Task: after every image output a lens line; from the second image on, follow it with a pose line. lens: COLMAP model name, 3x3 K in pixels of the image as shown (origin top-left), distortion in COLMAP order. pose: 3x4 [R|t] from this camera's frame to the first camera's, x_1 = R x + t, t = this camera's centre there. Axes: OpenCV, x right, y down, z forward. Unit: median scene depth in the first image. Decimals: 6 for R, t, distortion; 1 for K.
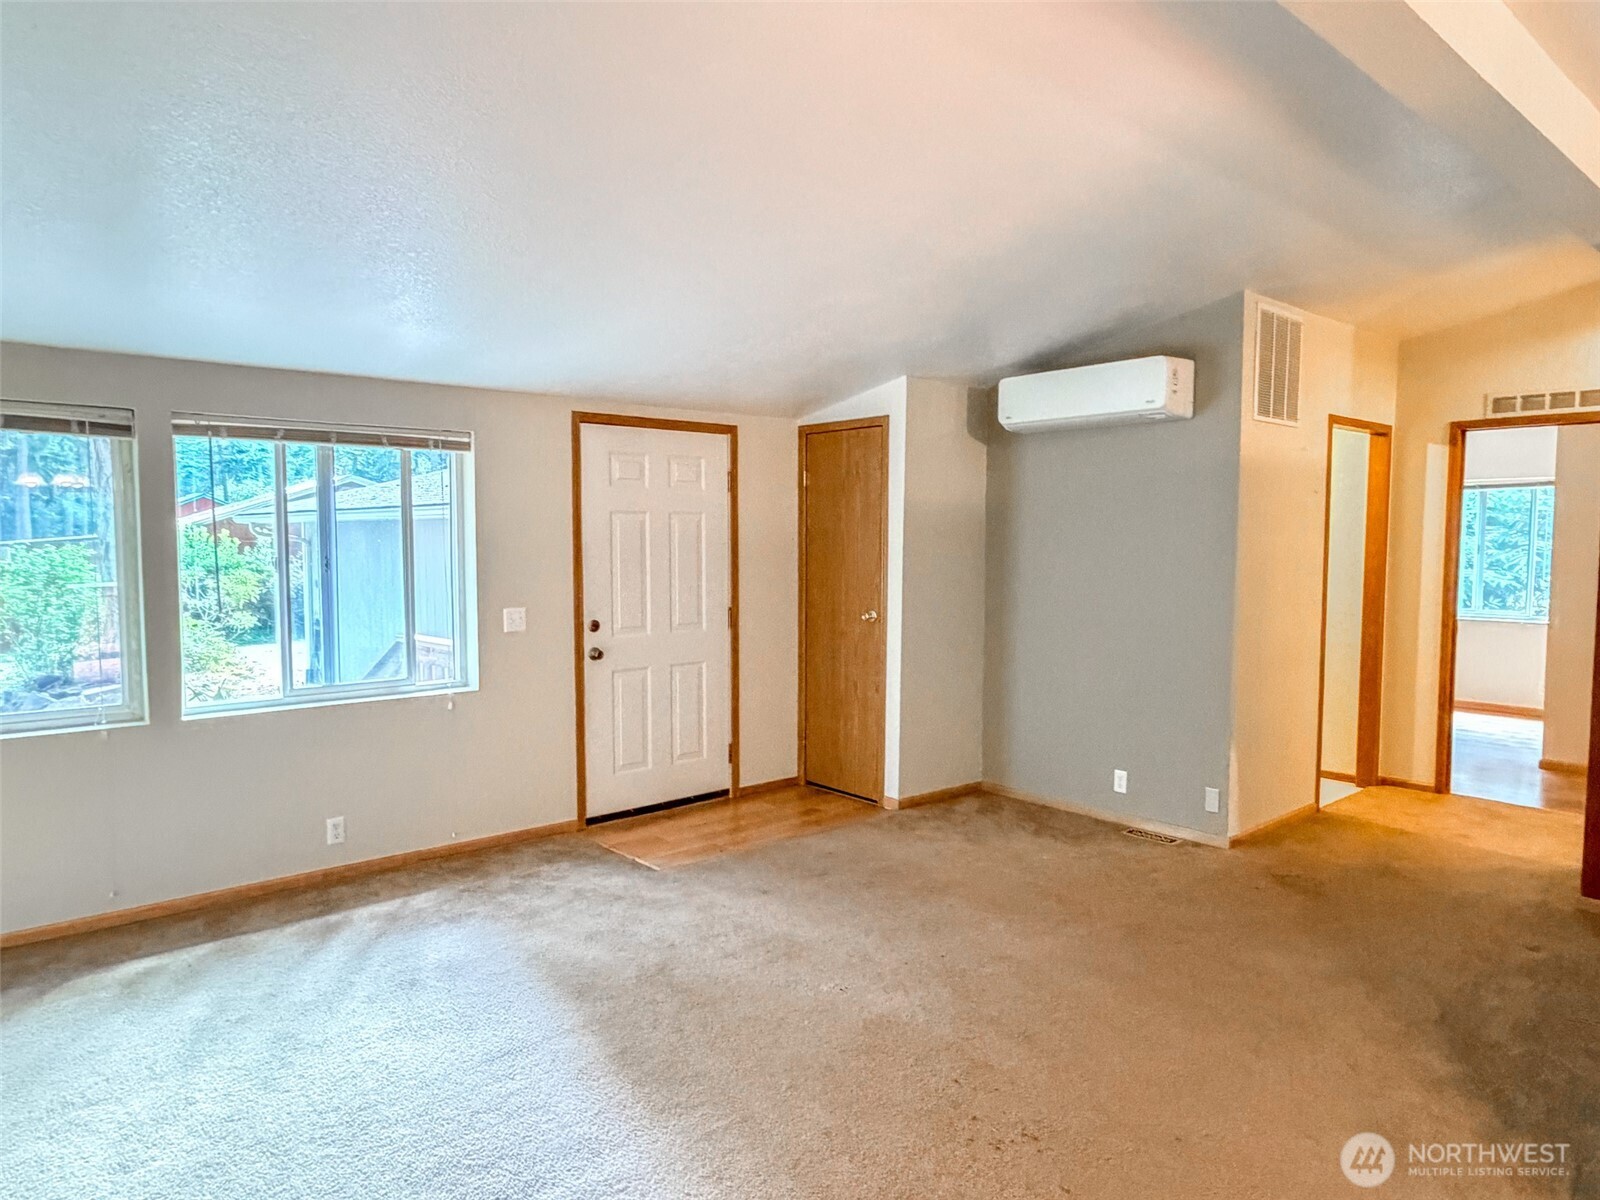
lens RADIAL K [[1011.9, 0, 803.5], [0, 1011.9, 607.0], [0, 0, 1]] dist [0.000906, 0.000817]
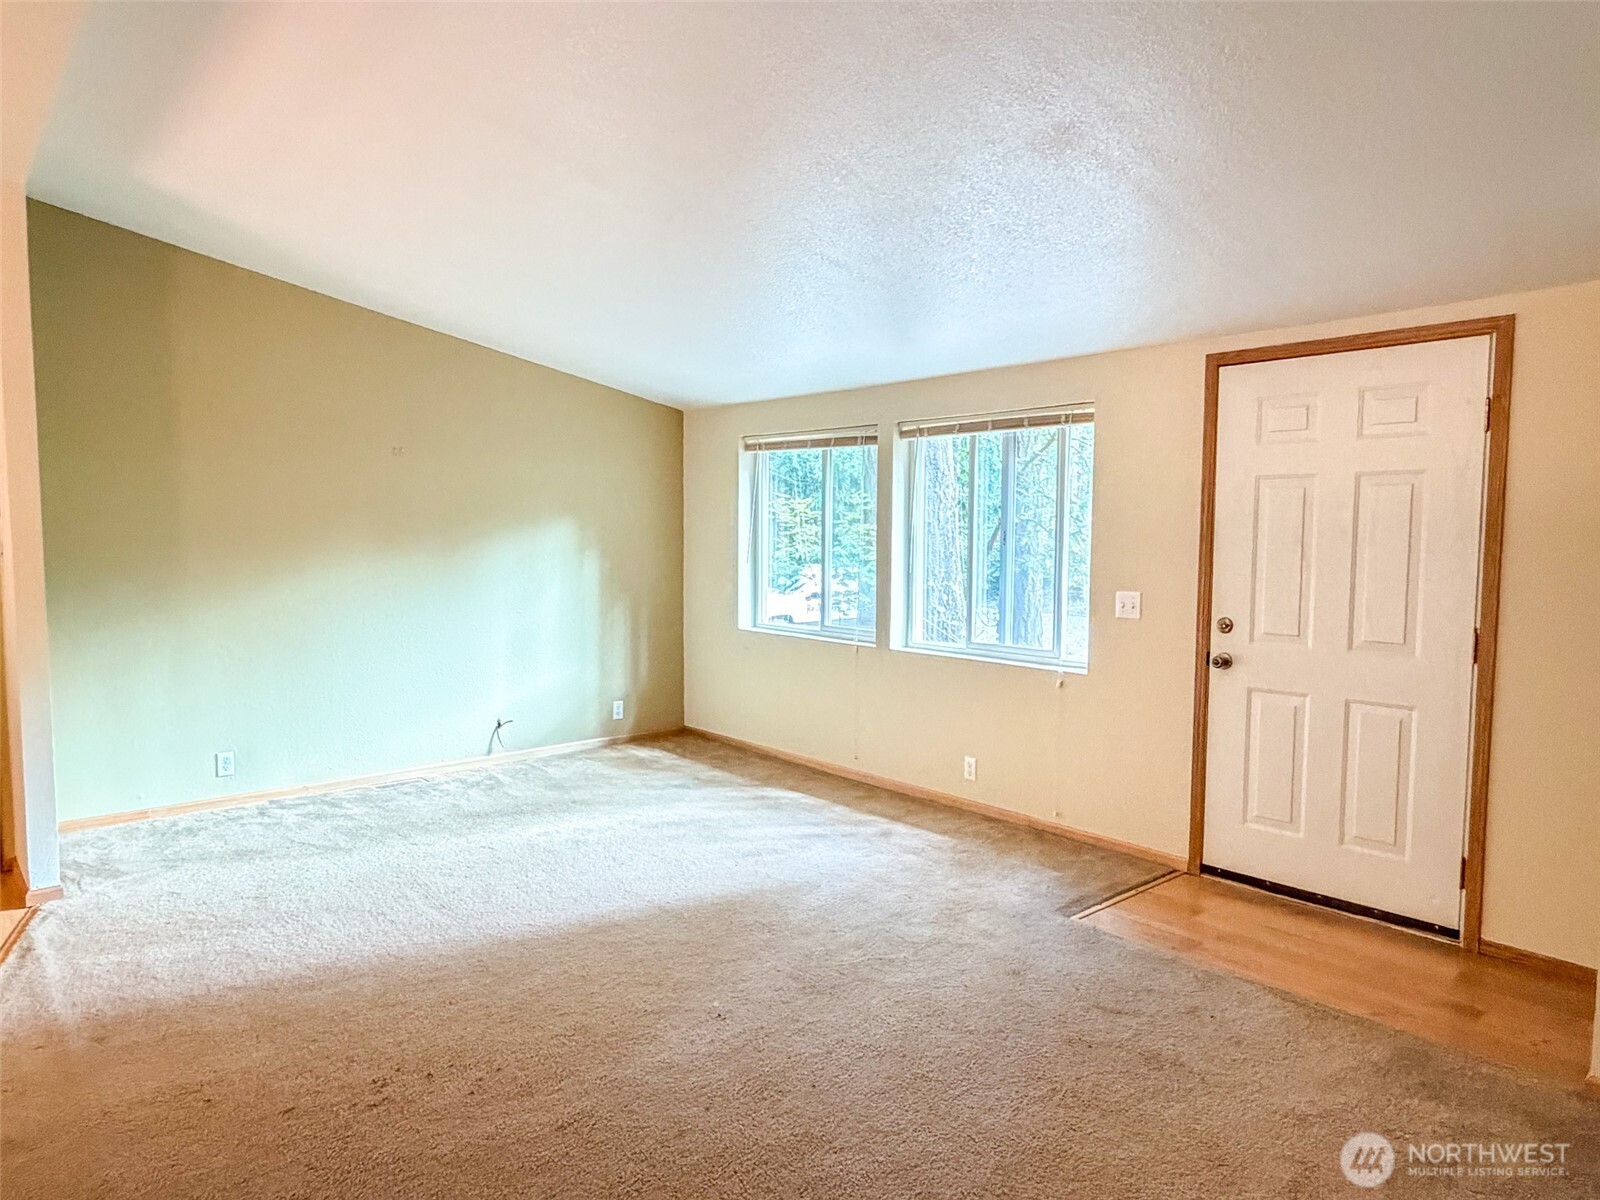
lens RADIAL K [[1011.9, 0, 803.5], [0, 1011.9, 607.0], [0, 0, 1]] dist [0.000906, 0.000817]
pose [[0.005460, 0.078653, -0.996887, 0.626603], [-0.074952, 0.994130, 0.078025, -0.035132], [0.997172, 0.074292, 0.011323, 0.730735]]
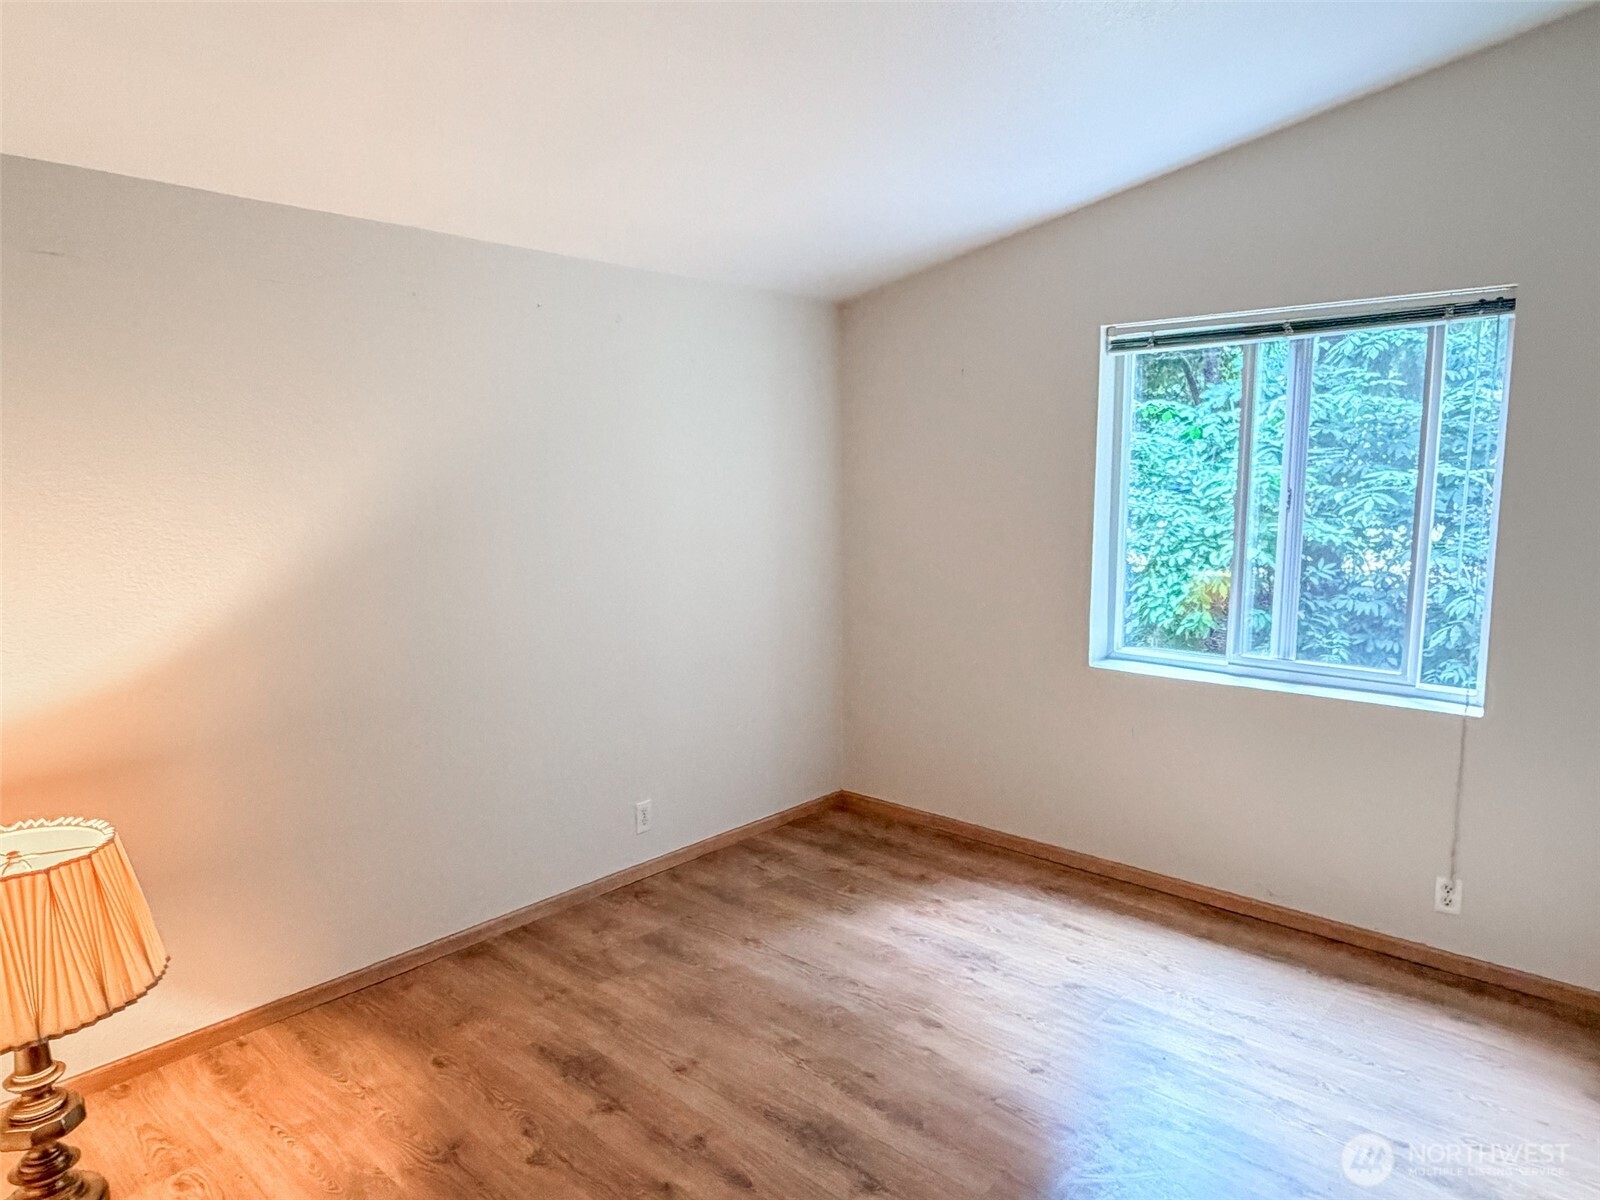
lens RADIAL K [[1011.9, 0, 803.5], [0, 1011.9, 607.0], [0, 0, 1]] dist [0.000906, 0.000817]
pose [[0.992232, -0.022305, 0.122382, 0.107272], [0.014104, 0.997621, 0.067477, -0.010745], [-0.123596, -0.065227, 0.990187, 0.157241]]
